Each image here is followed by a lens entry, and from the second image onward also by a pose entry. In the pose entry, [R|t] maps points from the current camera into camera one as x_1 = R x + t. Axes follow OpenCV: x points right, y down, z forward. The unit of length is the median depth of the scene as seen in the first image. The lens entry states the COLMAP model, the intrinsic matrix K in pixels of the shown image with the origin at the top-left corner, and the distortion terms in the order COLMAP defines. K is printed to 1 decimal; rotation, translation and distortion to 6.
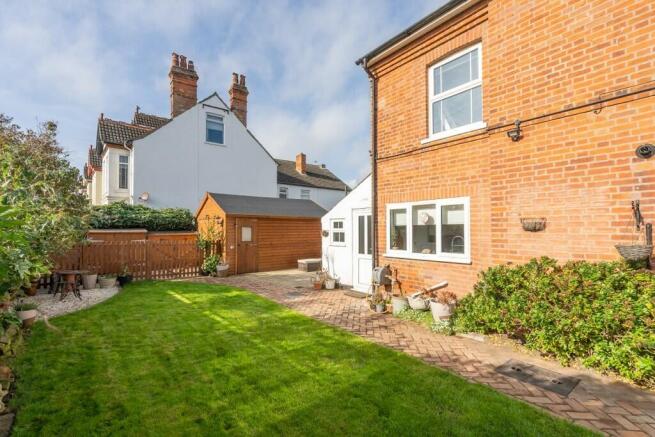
lens RADIAL K [[299.9, 0, 328.6], [0, 299.9, 230.1], [0, 0, 1]] dist [0.002439, 0.000366]
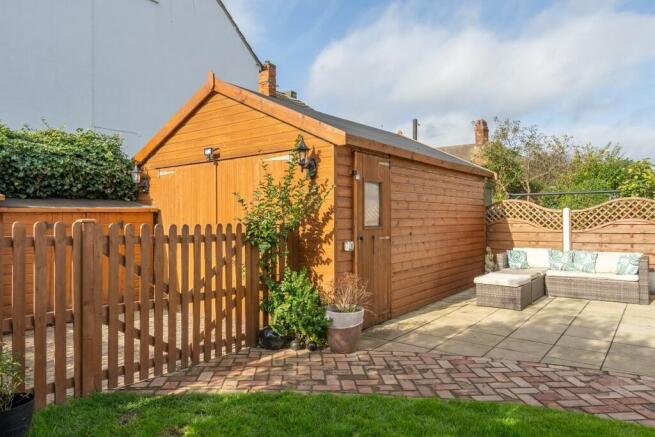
lens RADIAL K [[445.1, 0, 327.3], [0, 445.1, 217.2], [0, 0, 1]] dist [-0.002119, -0.000215]
pose [[0.967024, -0.003107, 0.254668, -0.460952], [0.003165, 0.999995, 0.000179, 0.027749], [-0.254667, 0.000633, 0.967028, 0.569282]]
